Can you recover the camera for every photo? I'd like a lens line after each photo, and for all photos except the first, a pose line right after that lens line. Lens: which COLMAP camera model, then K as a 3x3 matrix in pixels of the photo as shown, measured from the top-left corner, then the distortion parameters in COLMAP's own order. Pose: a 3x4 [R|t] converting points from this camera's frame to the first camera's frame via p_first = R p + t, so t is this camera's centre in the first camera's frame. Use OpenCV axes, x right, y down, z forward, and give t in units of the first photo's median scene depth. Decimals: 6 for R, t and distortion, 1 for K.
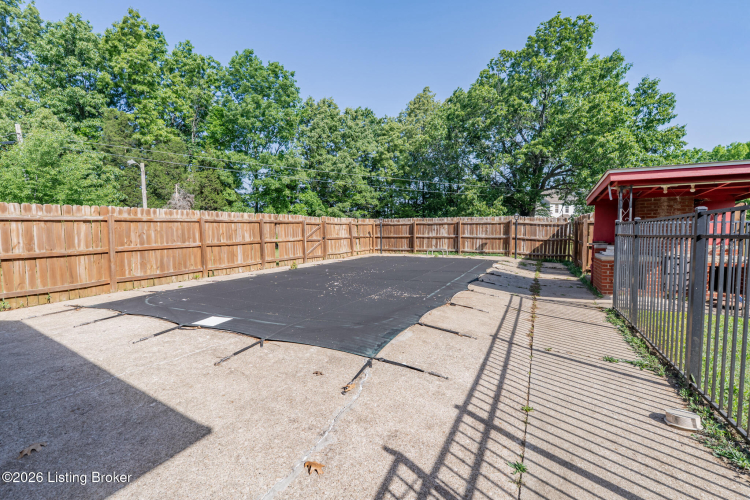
lens RADIAL K [[335.5, 0, 369.9], [0, 335.5, 246.4], [0, 0, 1]] dist [0.013609, -0.000391]
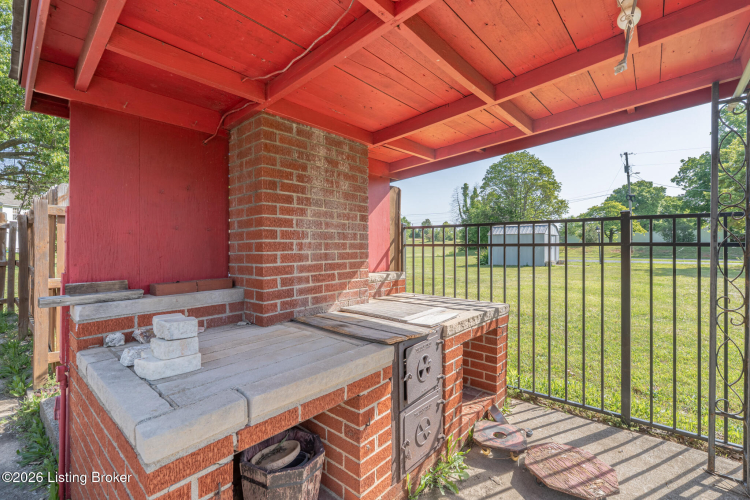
lens RADIAL K [[335.5, 0, 369.9], [0, 335.5, 246.4], [0, 0, 1]] dist [0.013609, -0.000391]
pose [[0.266792, 0.002497, 0.963751, 0.460551], [0.043484, 0.998947, -0.014626, -0.025153], [-0.962773, 0.045810, 0.266402, 0.690331]]
